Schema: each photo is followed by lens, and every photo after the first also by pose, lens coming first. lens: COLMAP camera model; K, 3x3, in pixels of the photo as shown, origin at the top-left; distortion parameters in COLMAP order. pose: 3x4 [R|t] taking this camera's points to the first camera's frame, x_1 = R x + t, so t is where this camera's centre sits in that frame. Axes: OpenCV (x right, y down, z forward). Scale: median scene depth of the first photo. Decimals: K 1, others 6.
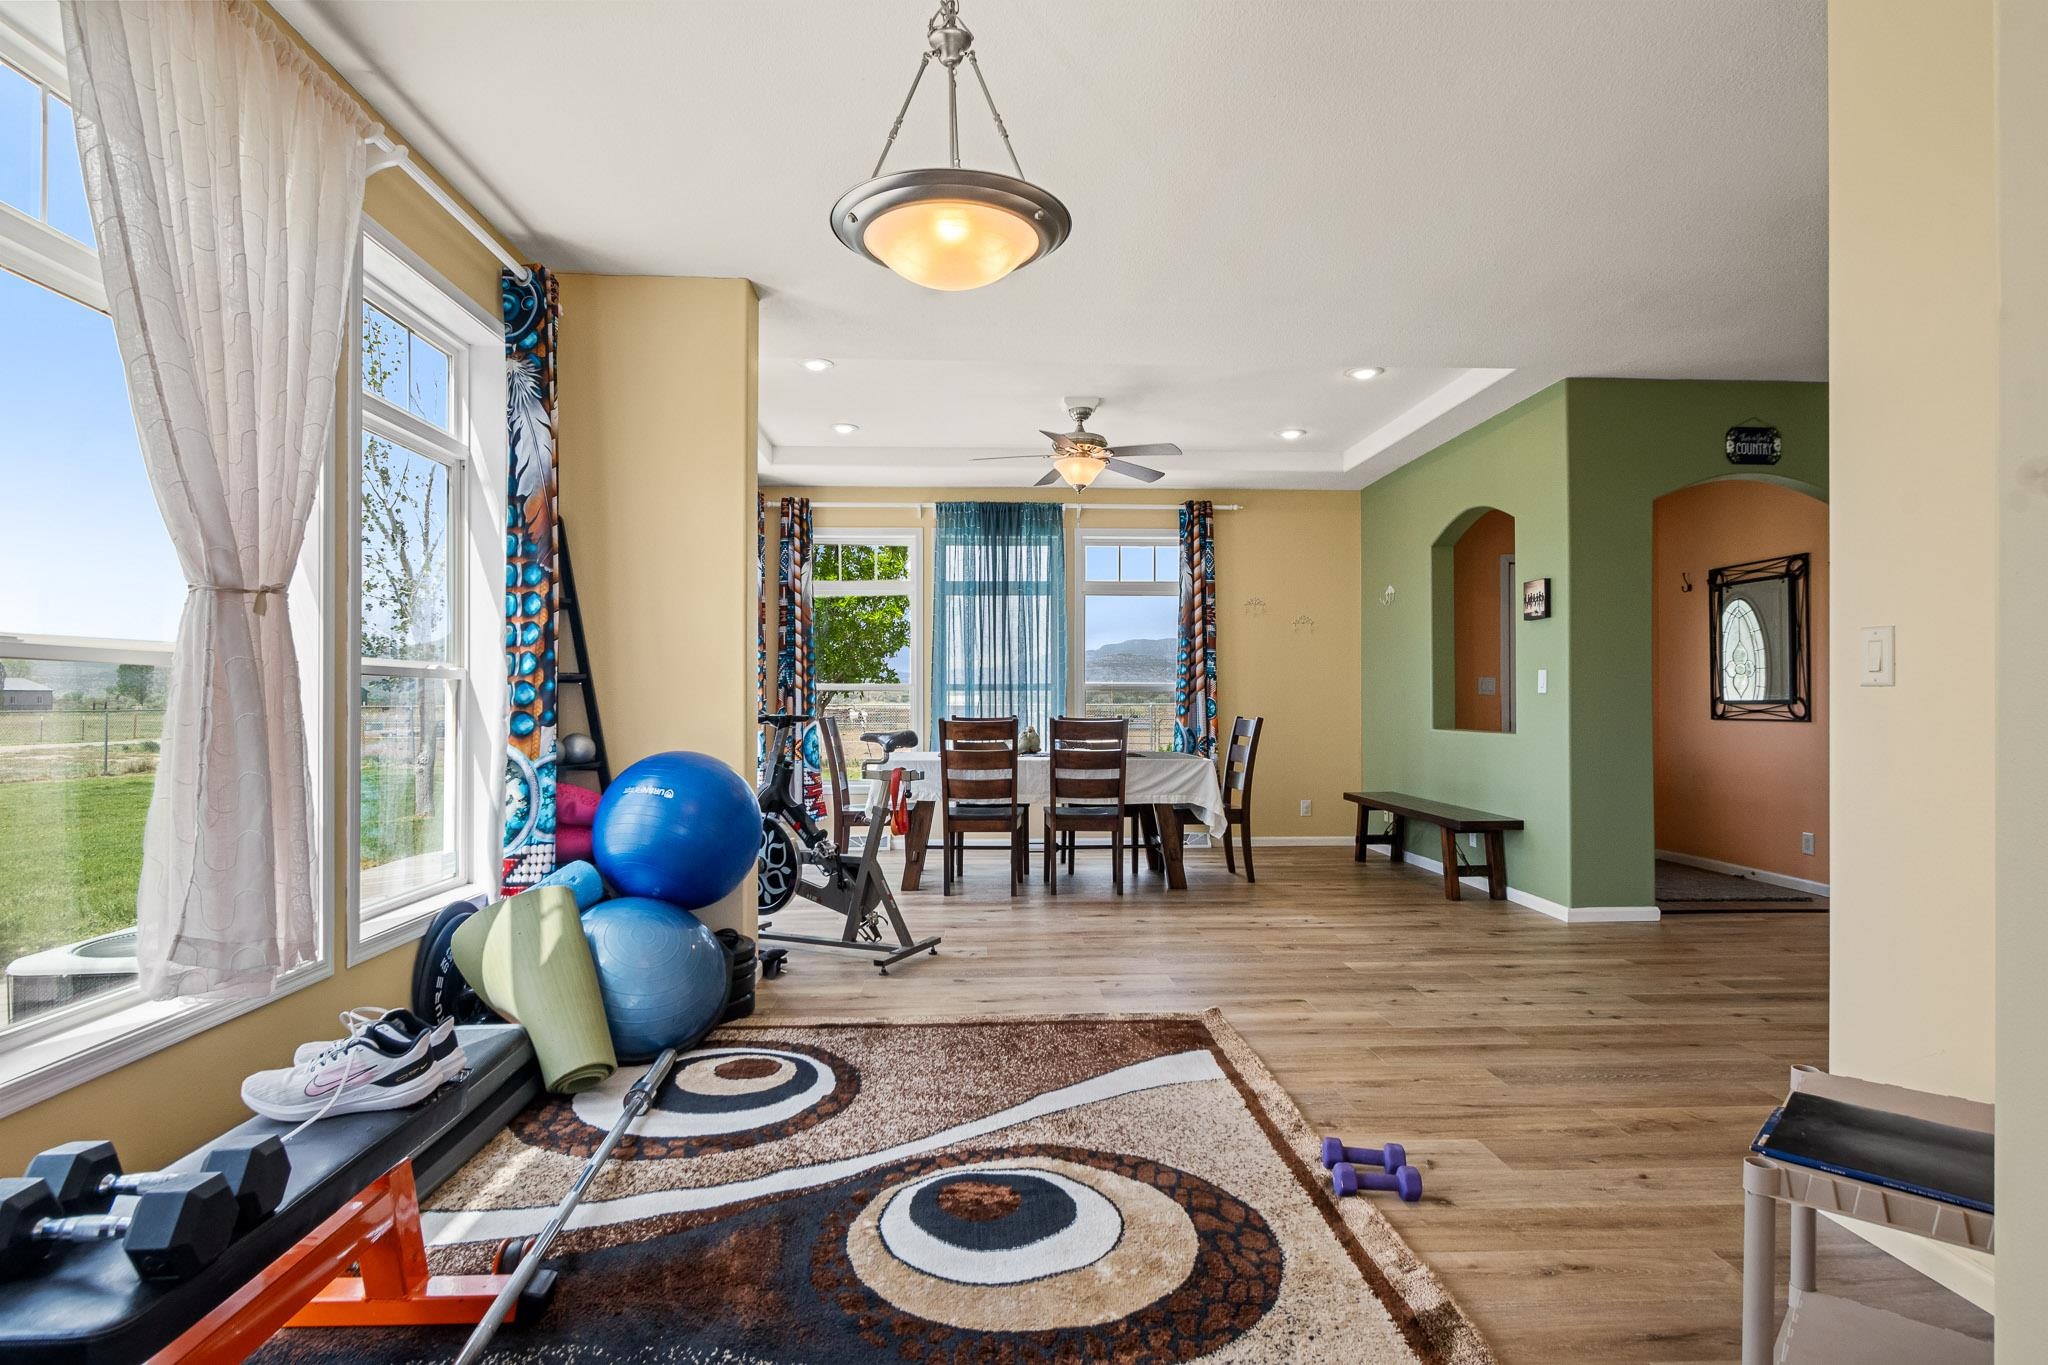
lens RADIAL K [[1066.0, 0, 1017.5], [0, 1066.0, 683.8], [0, 0, 1]] dist [-0.009183, -0.000907]
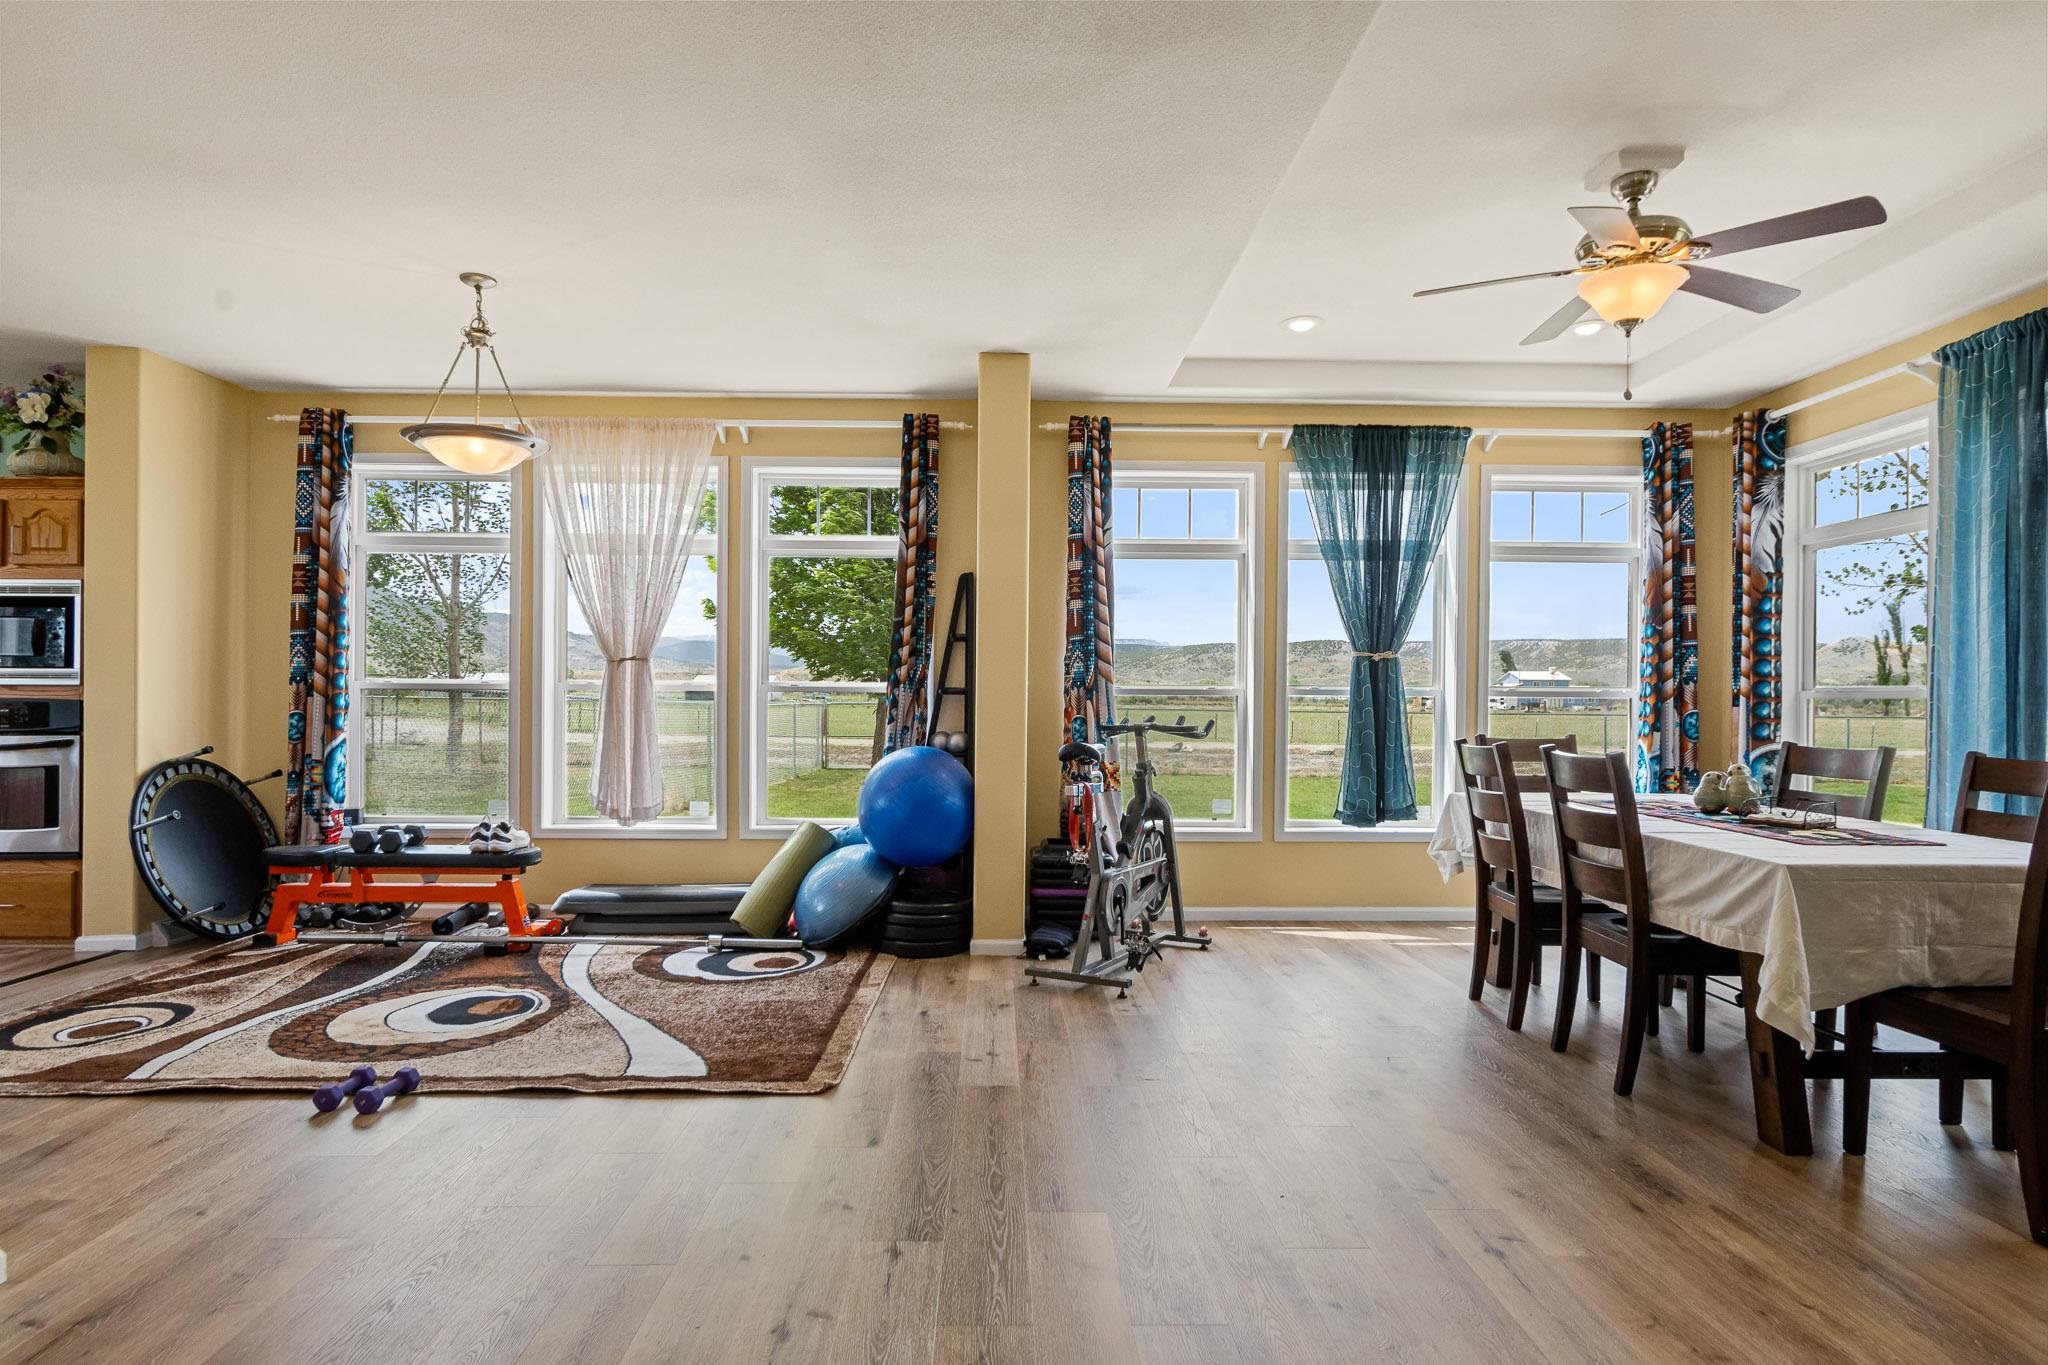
lens RADIAL K [[1066.0, 0, 1010.6], [0, 1066.0, 695.4], [0, 0, 1]] dist [-0.009183, -0.000907]
pose [[-0.027352, -0.004827, -0.999614, 0.477688], [0.007587, 0.999959, -0.005036, 0.004236], [0.999597, -0.007722, -0.027315, 0.552360]]
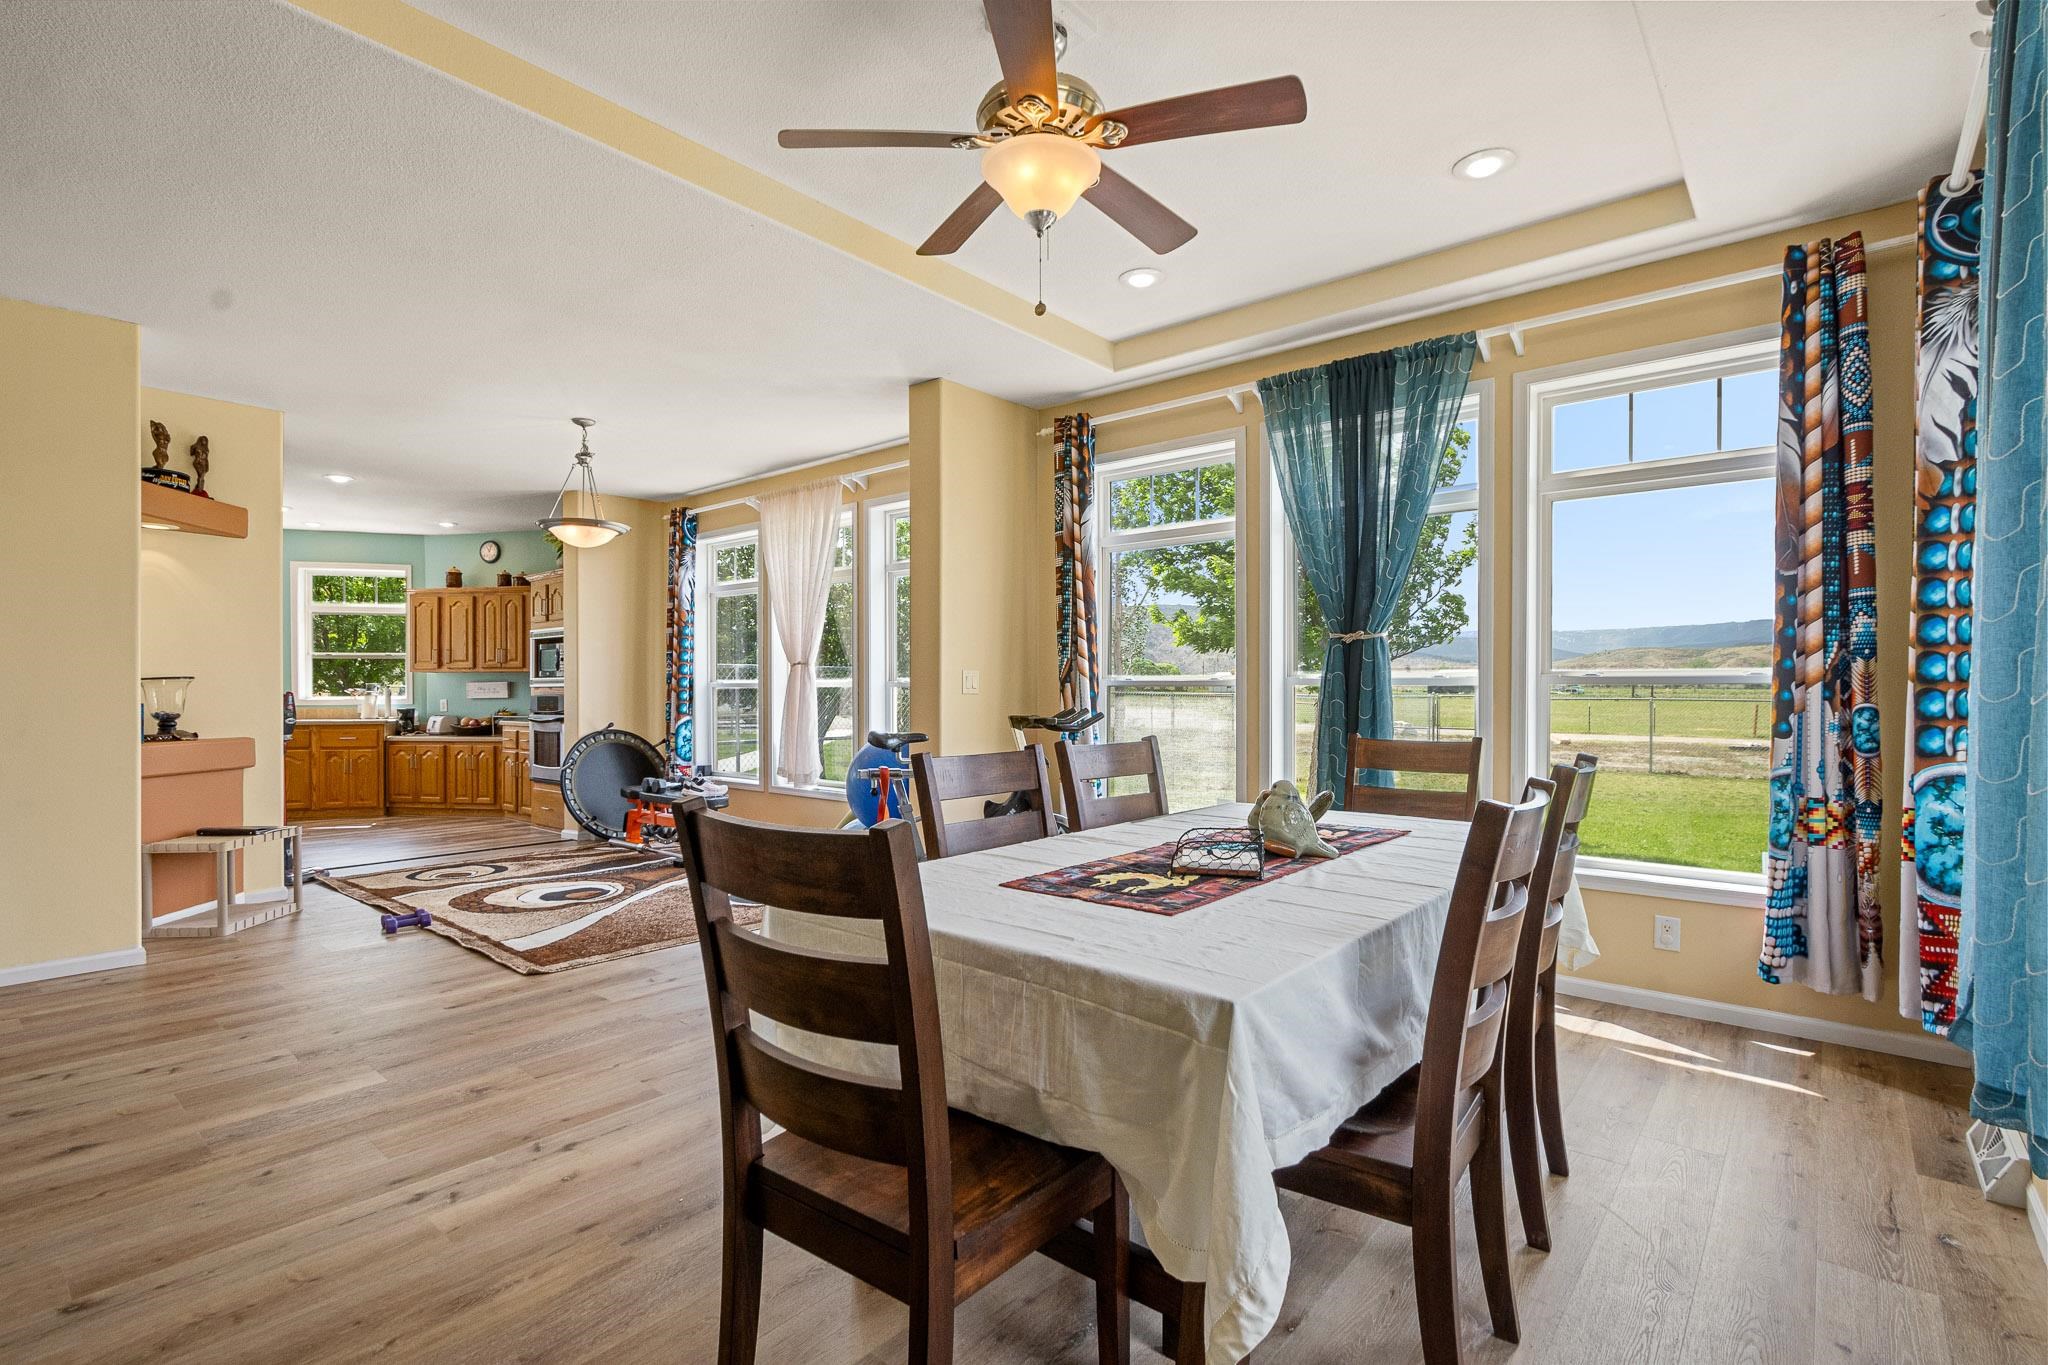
lens RADIAL K [[965.6, 0, 1024.1], [0, 965.6, 681.8], [0, 0, 1]] dist [-0.001329, -0.000135]
pose [[-0.687737, 0.005476, -0.725939, 0.277472], [0.017840, 0.999797, -0.009359, 0.002853], [0.725741, -0.019388, -0.687695, 1.003670]]
